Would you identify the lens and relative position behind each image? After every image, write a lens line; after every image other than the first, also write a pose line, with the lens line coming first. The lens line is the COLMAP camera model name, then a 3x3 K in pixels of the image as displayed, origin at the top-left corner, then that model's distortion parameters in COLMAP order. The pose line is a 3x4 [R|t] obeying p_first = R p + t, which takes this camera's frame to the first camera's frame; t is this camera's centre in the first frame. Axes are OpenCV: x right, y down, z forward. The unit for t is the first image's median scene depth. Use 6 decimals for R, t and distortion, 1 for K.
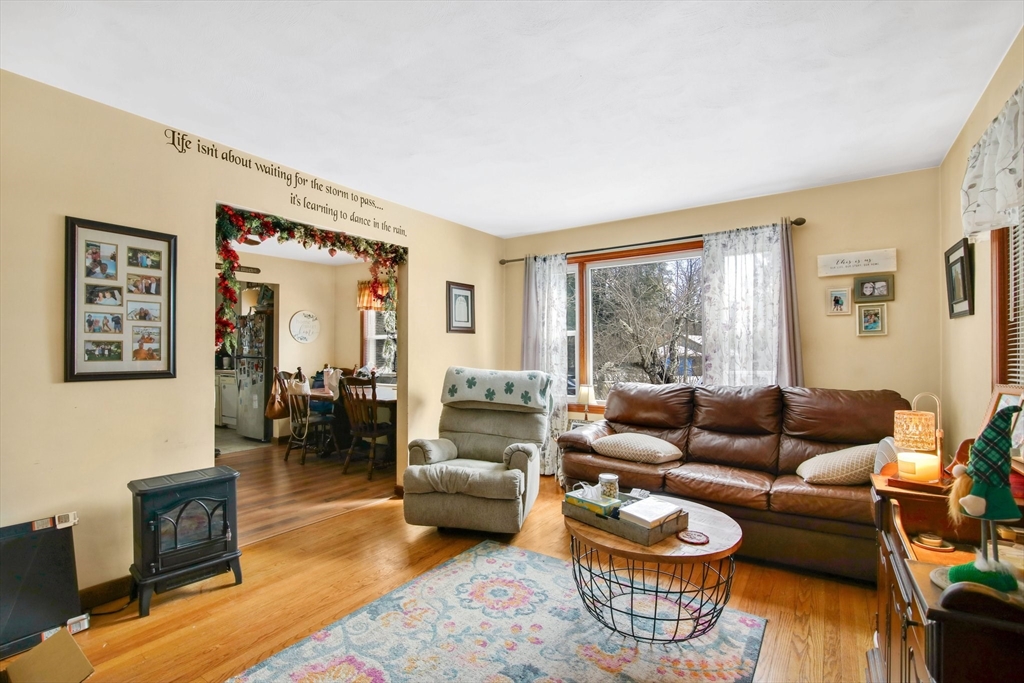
lens RADIAL K [[474.0, 0, 510.9], [0, 474.0, 347.0], [0, 0, 1]] dist [-0.015378, -0.000283]
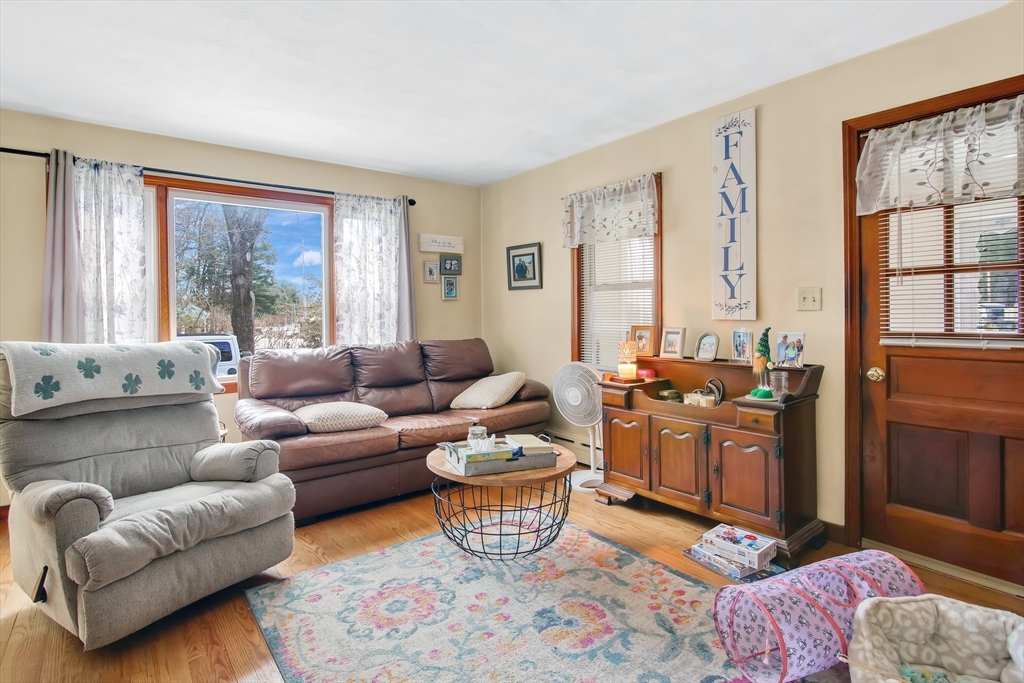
lens RADIAL K [[506.5, 0, 503.9], [0, 506.5, 318.0], [0, 0, 1]] dist [-0.003551, -0.001306]
pose [[0.320562, -0.012160, 0.947149, -0.557275], [-0.000230, 0.999917, 0.012915, 0.009550], [-0.947227, -0.004358, 0.320532, 0.389845]]
